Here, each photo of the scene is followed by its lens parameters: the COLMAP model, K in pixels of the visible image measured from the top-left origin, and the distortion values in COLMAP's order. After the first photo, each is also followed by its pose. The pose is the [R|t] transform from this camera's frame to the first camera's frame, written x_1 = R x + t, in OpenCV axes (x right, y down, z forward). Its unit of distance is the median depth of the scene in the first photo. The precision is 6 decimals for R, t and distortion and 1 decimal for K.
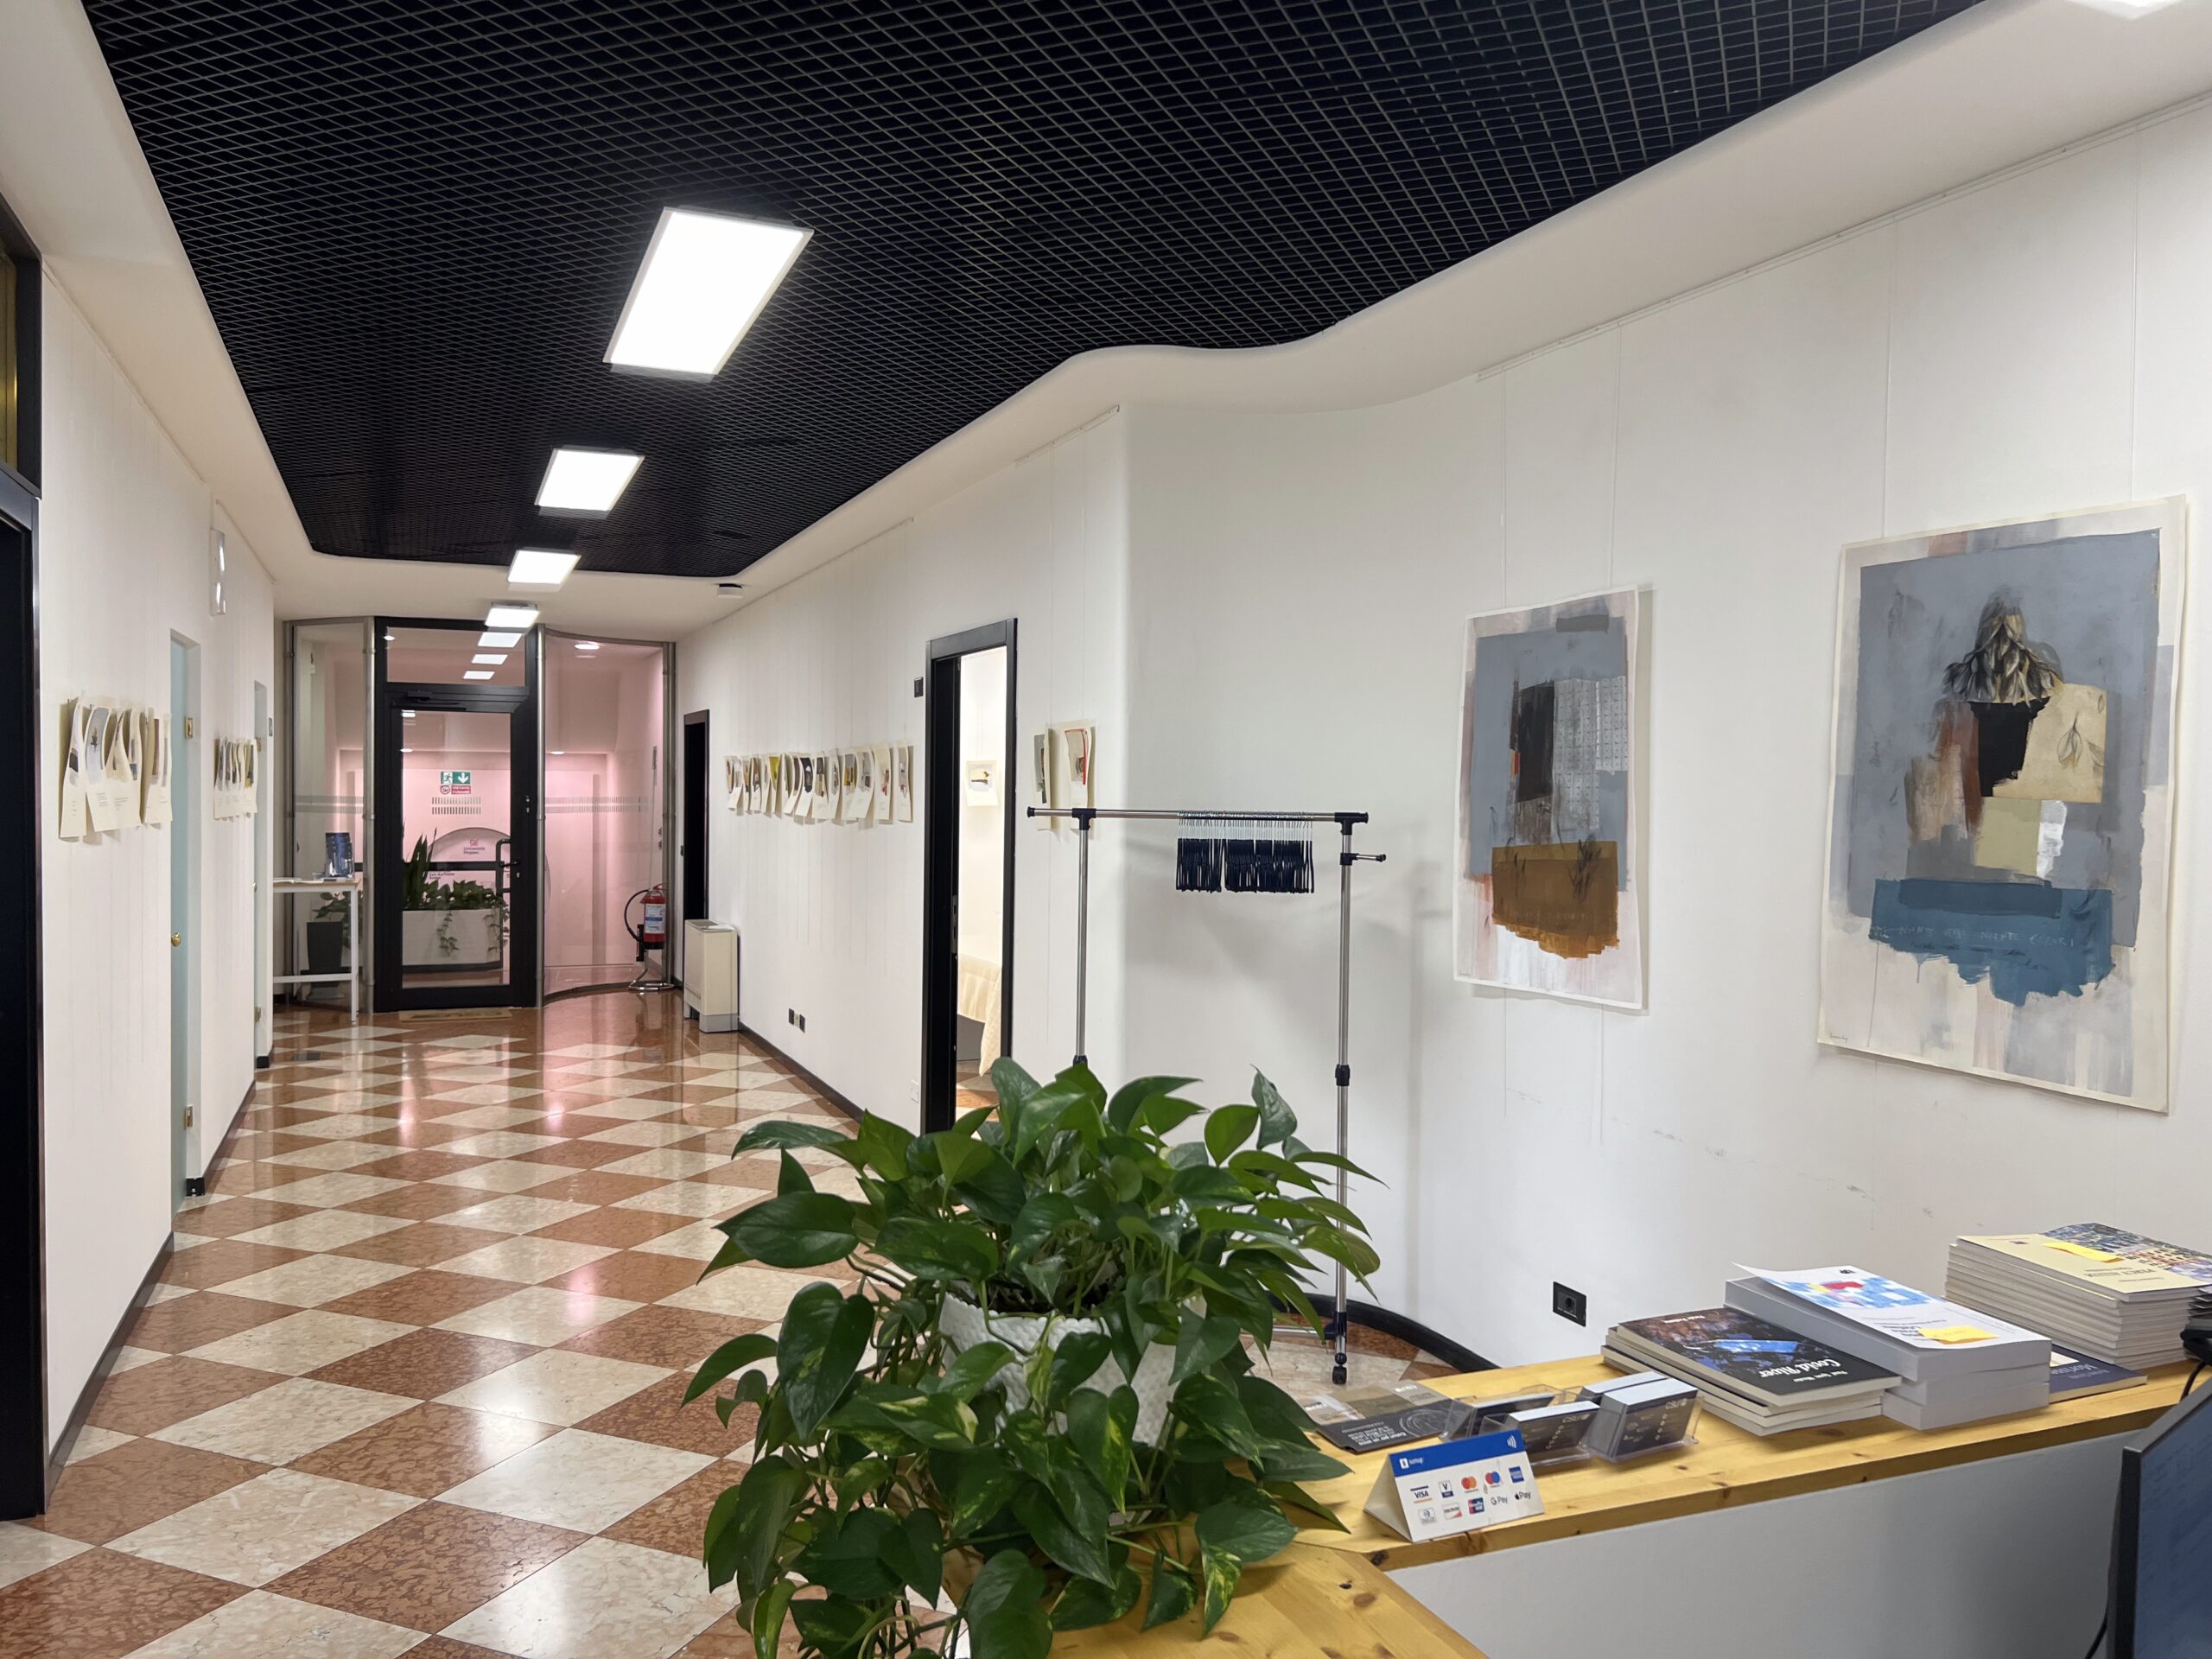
lens RADIAL K [[1664.1, 0, 1098.1], [0, 1664.1, 826.4], [0, 0, 1]] dist [0.054737, -0.056189]
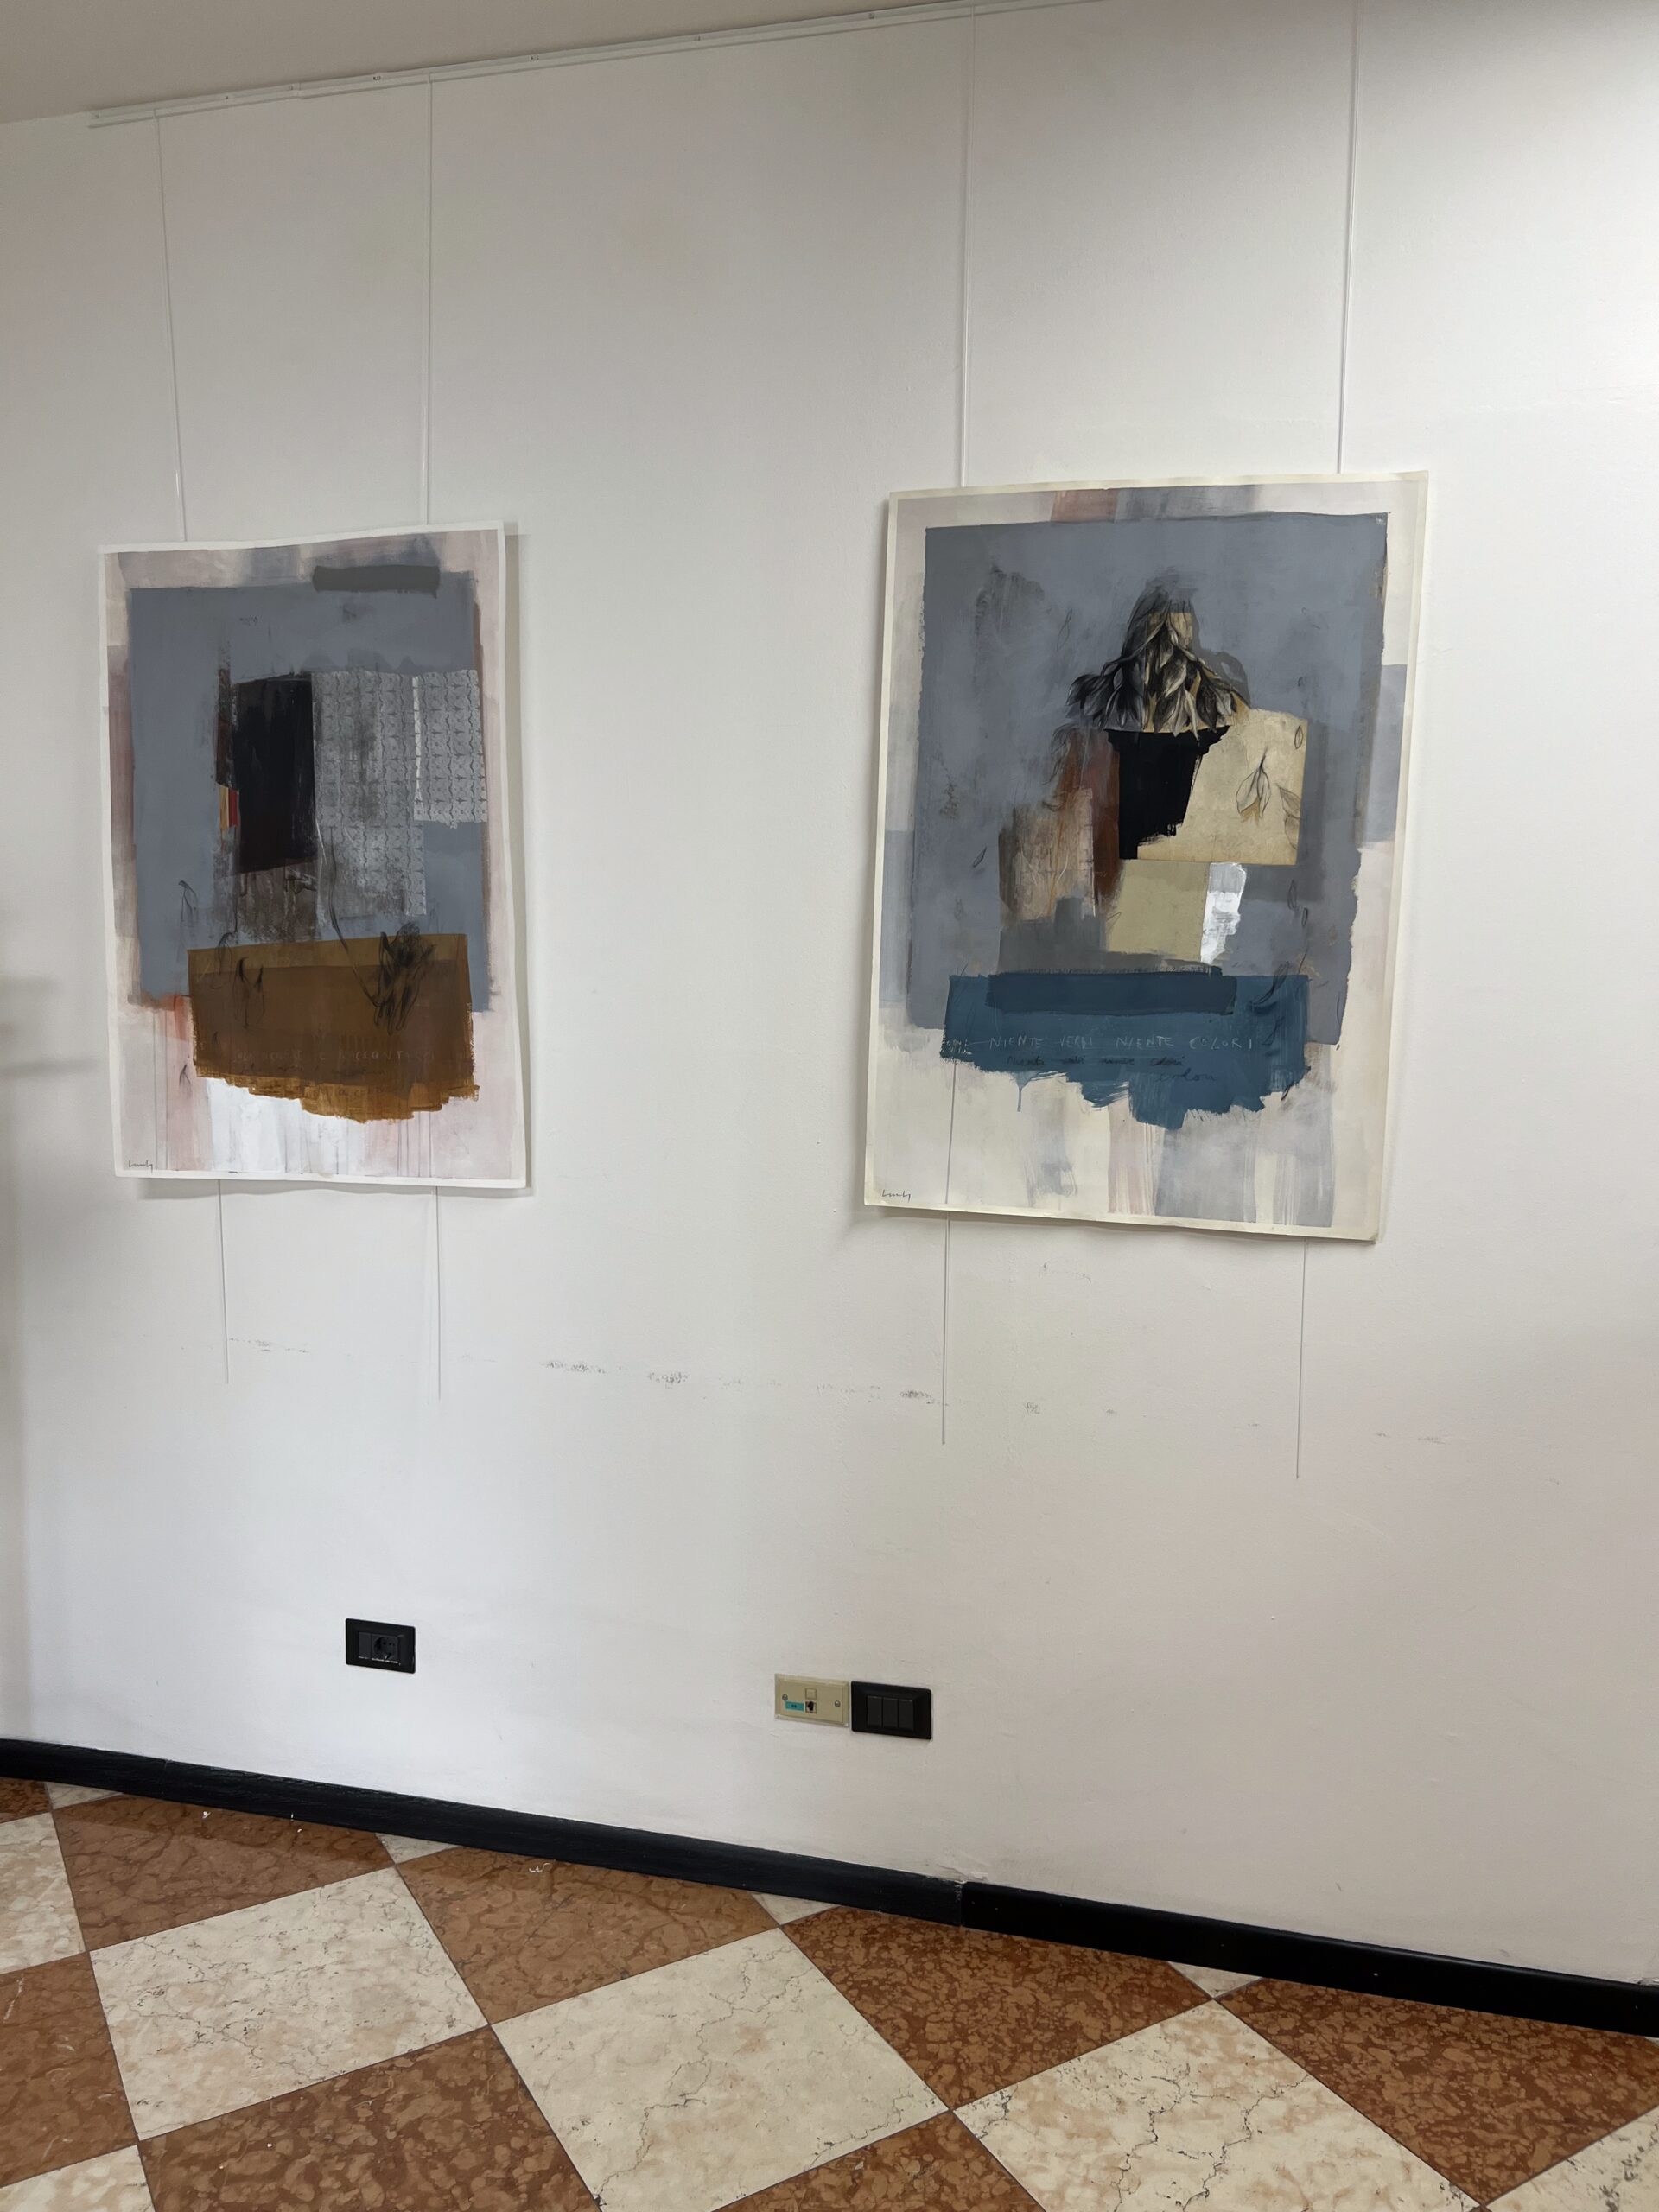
lens RADIAL K [[1664.1, 0, 842.6], [0, 1664.1, 1120.1], [0, 0, 1]] dist [0.054737, -0.056189]
pose [[0.597767, -0.086563, 0.796983, -0.147187], [0.010517, 0.994915, 0.100173, 0.021206], [-0.801601, -0.051498, 0.595637, 0.605436]]
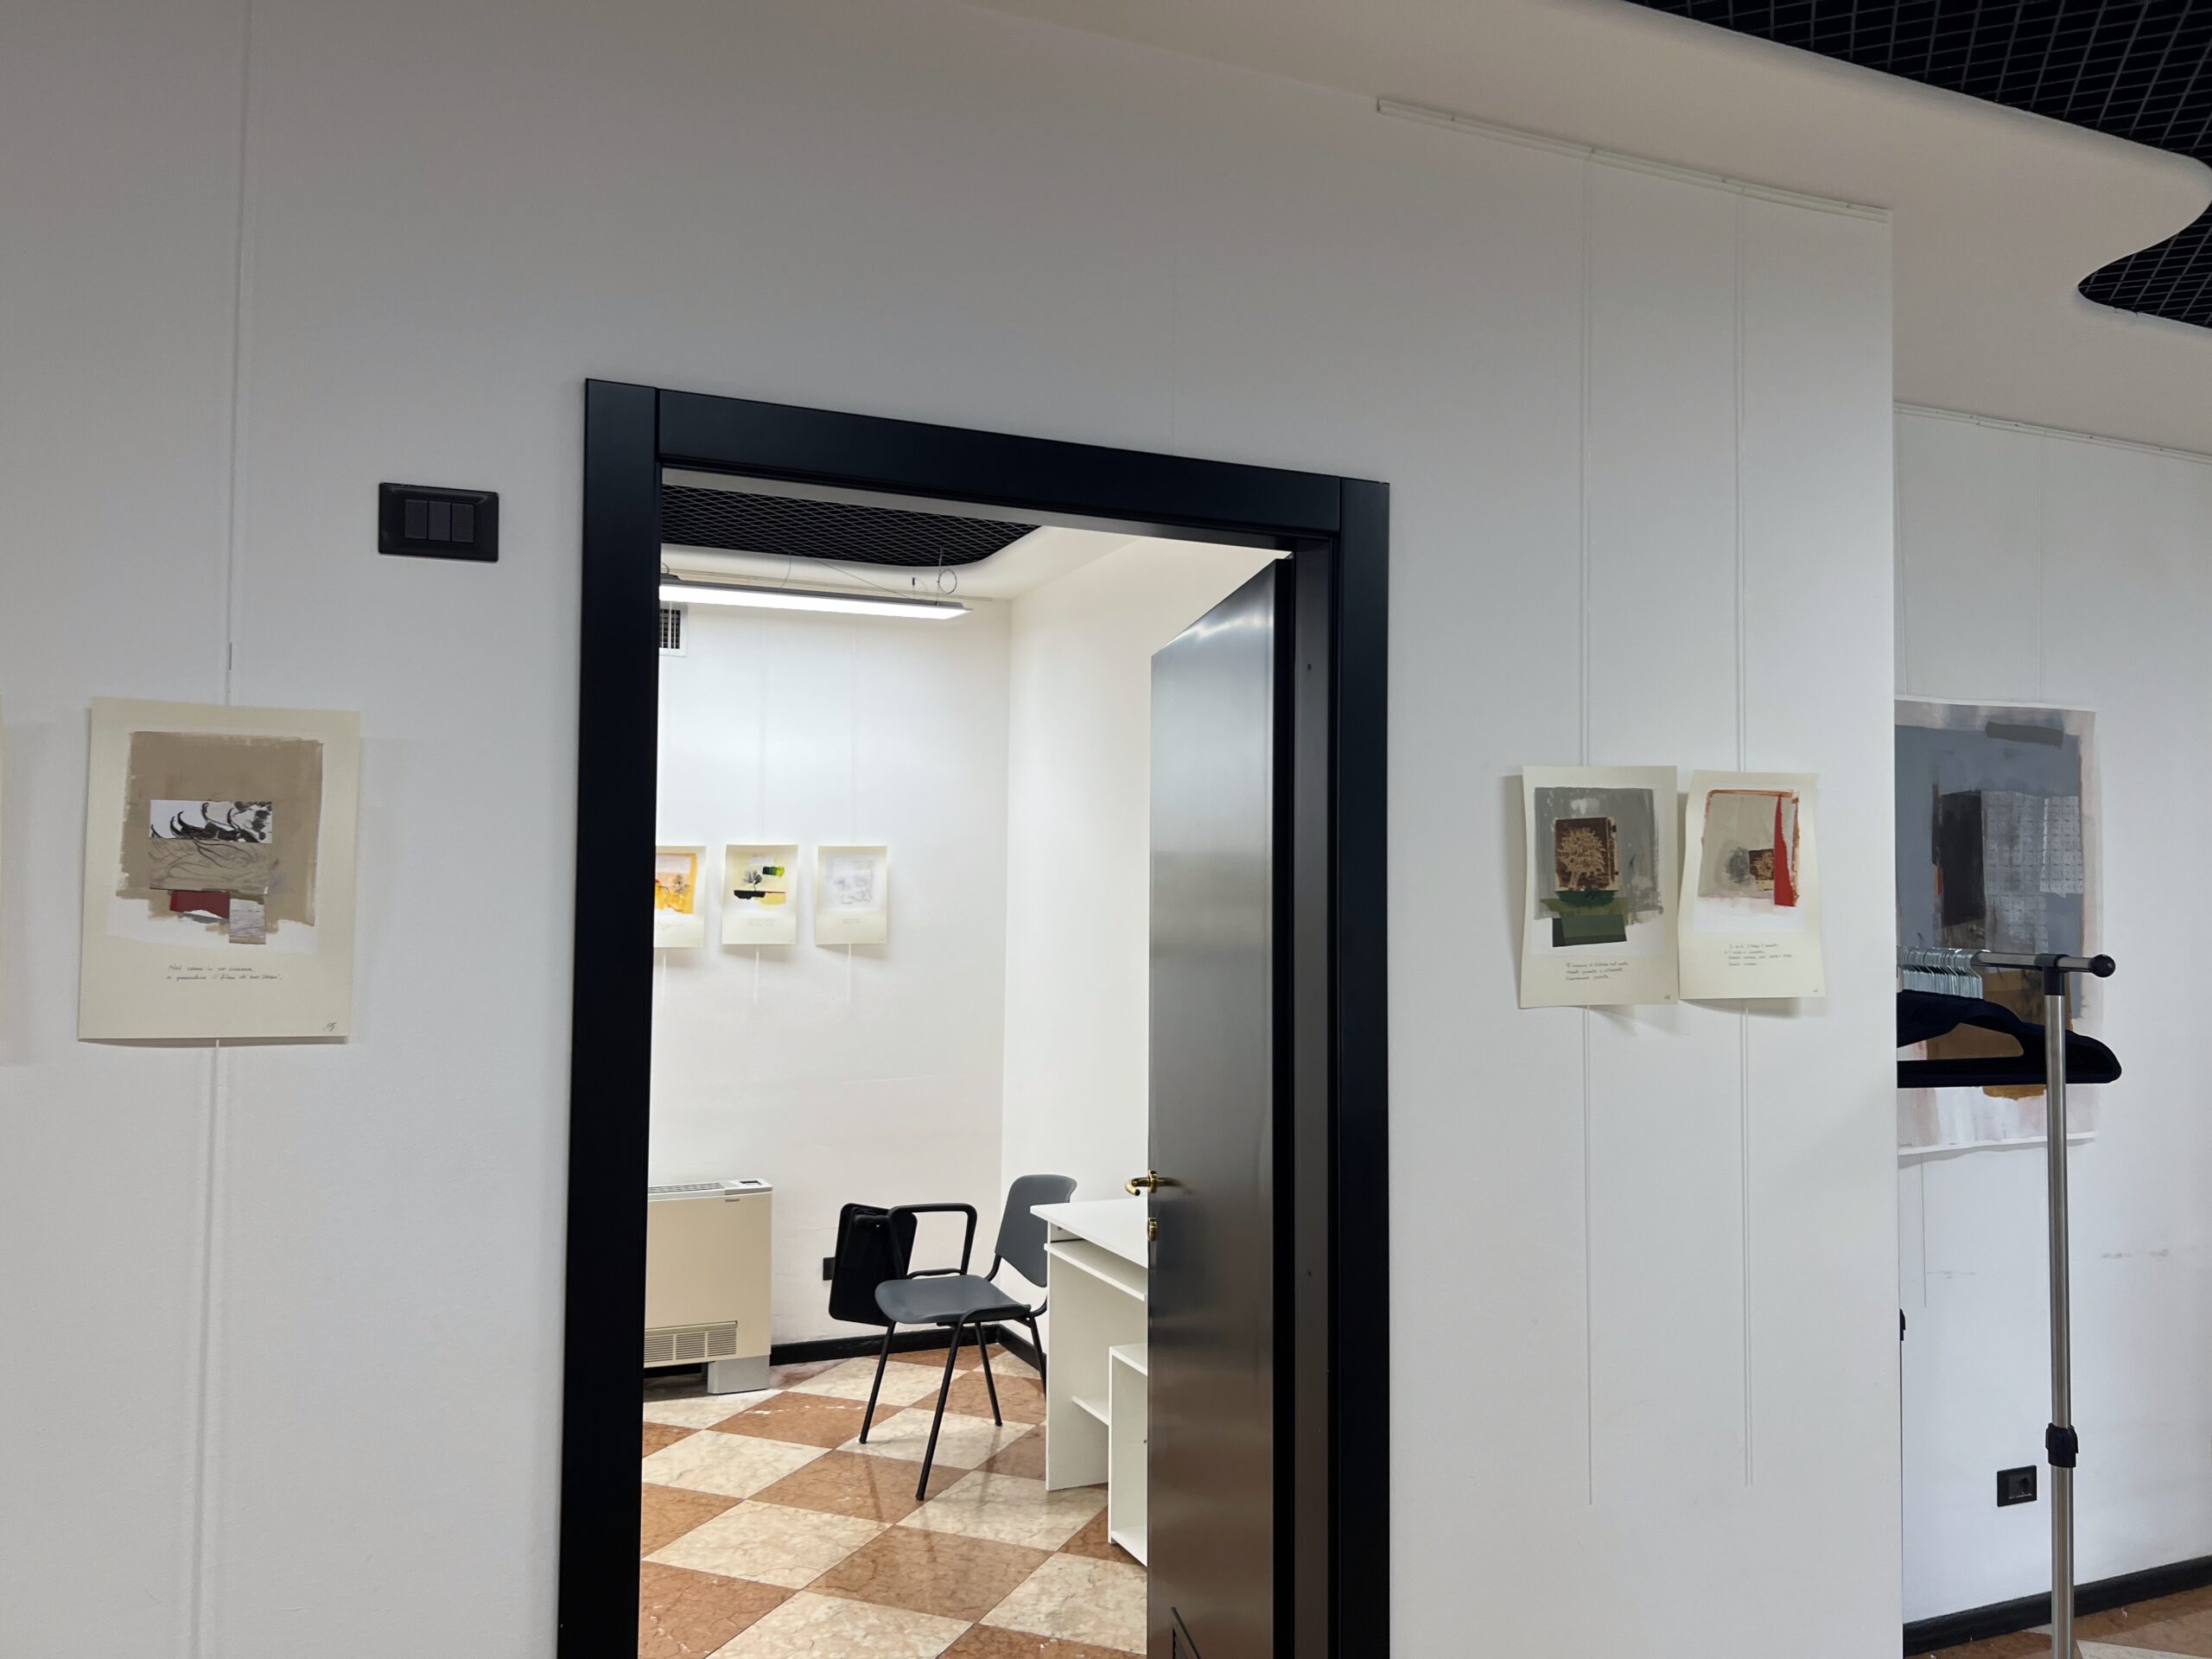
lens RADIAL K [[1664.1, 0, 1096.3], [0, 1664.1, 861.6], [0, 0, 1]] dist [0.054737, -0.056189]
pose [[-0.020549, 0.023180, 0.999520, -0.788621], [0.014441, 0.999634, -0.022886, -0.045760], [-0.999685, 0.013963, -0.020877, 1.920710]]
